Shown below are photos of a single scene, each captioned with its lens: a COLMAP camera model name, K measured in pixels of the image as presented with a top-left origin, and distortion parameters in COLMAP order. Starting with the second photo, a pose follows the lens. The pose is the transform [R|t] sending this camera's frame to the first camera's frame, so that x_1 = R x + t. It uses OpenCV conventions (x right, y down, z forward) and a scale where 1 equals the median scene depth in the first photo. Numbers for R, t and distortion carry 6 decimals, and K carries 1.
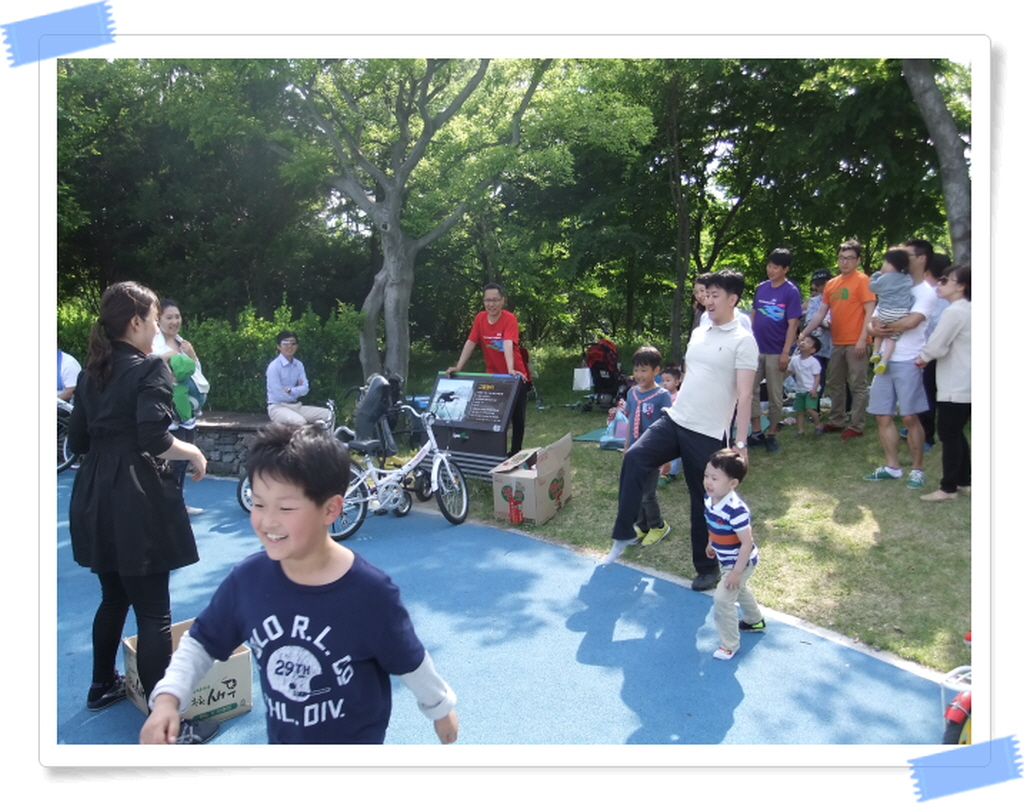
lens RADIAL K [[839.0, 0, 509.8], [0, 839.0, 410.4], [0, 0, 1]] dist [-0.077007, 0.083664]
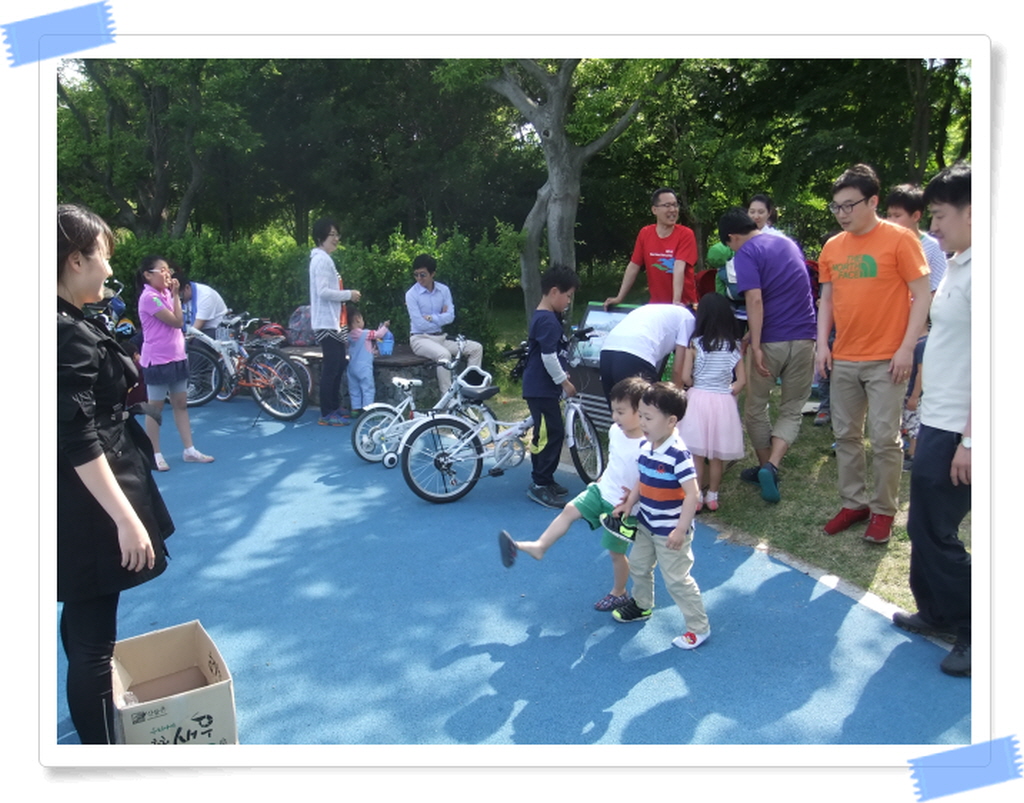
lens RADIAL K [[834.9, 0, 501.4], [0, 834.9, 414.6], [0, 0, 1]] dist [-0.082694, 0.089288]
pose [[0.964310, 0.038531, -0.261957, 0.047386], [-0.011500, 0.994516, 0.103947, -0.016332], [0.264526, -0.097225, 0.959465, 0.129705]]
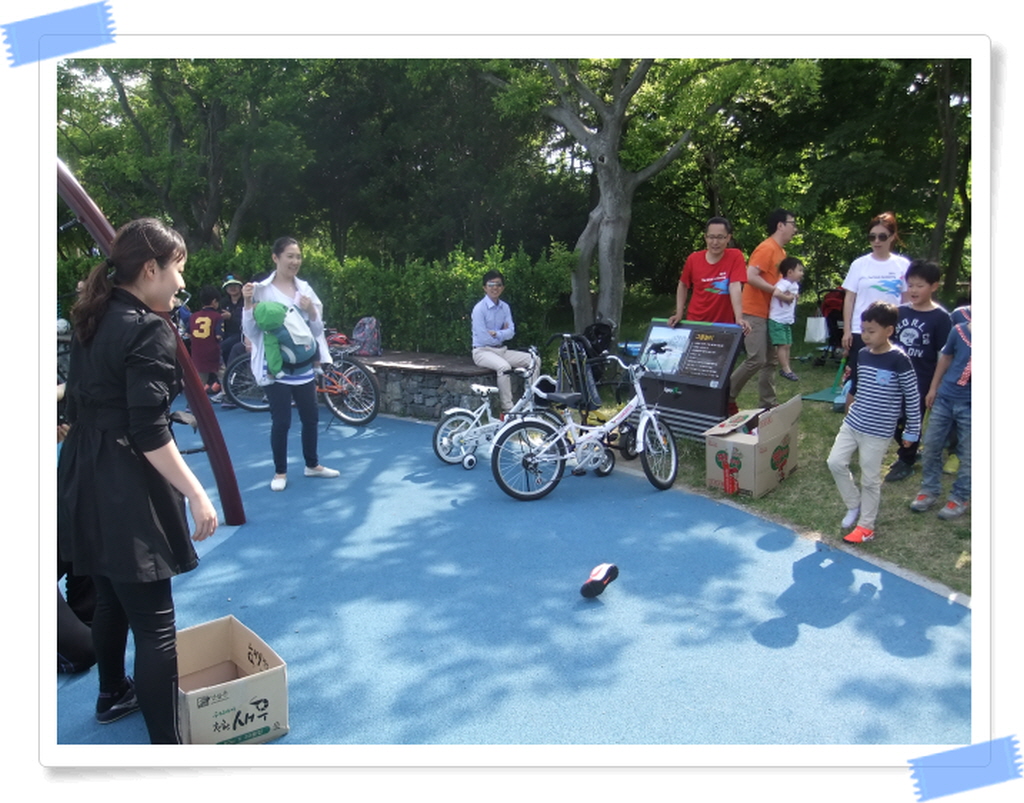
lens RADIAL K [[834.9, 0, 501.4], [0, 834.9, 414.6], [0, 0, 1]] dist [-0.082694, 0.089288]
pose [[0.962884, 0.052370, -0.264787, 0.001683], [-0.032390, 0.996327, 0.079269, -0.007144], [0.267966, -0.067750, 0.961043, 0.070531]]
